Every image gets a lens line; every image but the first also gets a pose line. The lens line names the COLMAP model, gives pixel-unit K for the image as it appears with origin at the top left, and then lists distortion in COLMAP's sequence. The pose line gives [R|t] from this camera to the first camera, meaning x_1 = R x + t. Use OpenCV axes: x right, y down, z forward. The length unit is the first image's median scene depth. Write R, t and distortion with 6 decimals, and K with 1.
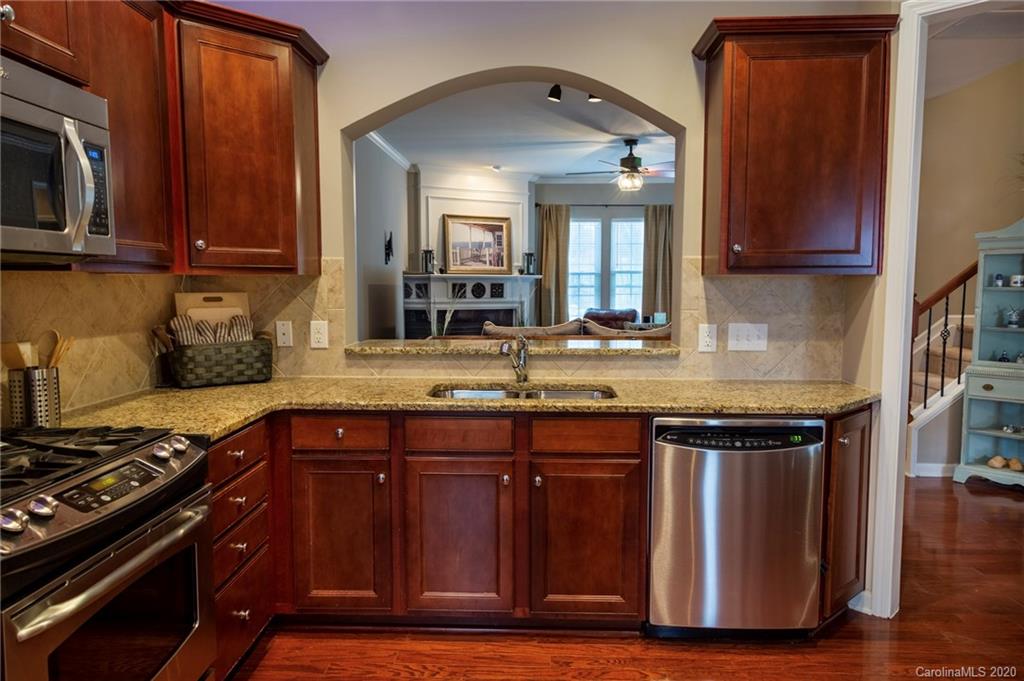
lens RADIAL K [[717.1, 0, 512.0], [0, 717.1, 340.5], [0, 0, 1]] dist [0.038837, -0.000611]
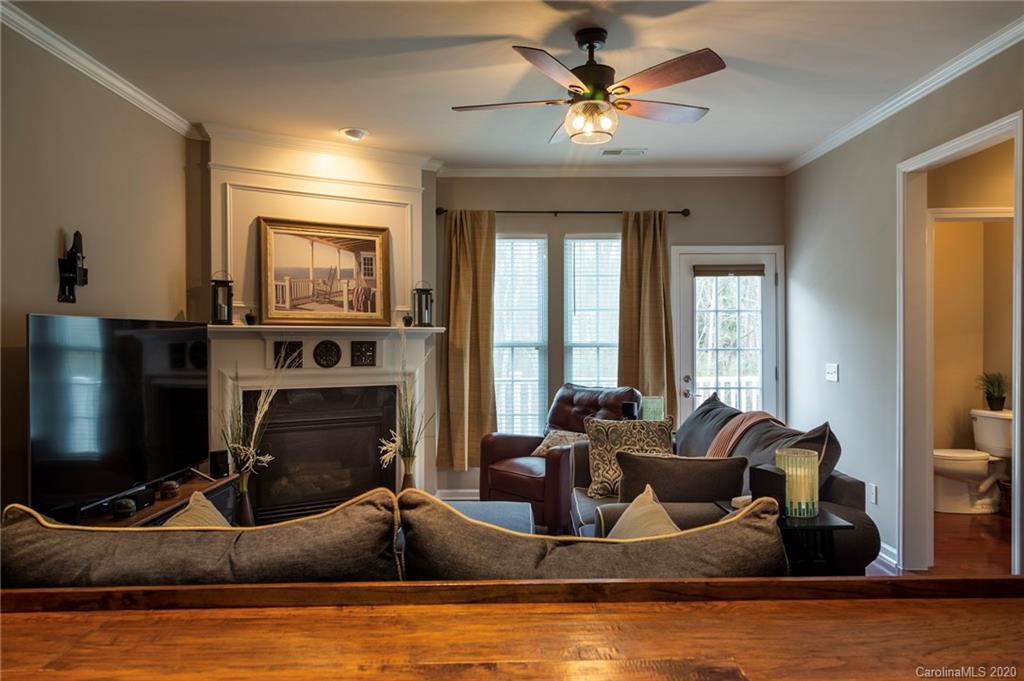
lens RADIAL K [[717.1, 0, 512.0], [0, 717.1, 340.5], [0, 0, 1]] dist [0.038837, -0.000611]
pose [[0.999182, -0.005018, 0.040139, 0.074171], [0.008239, 0.996721, -0.080498, -0.033959], [-0.039603, 0.080762, 0.995946, 0.433122]]
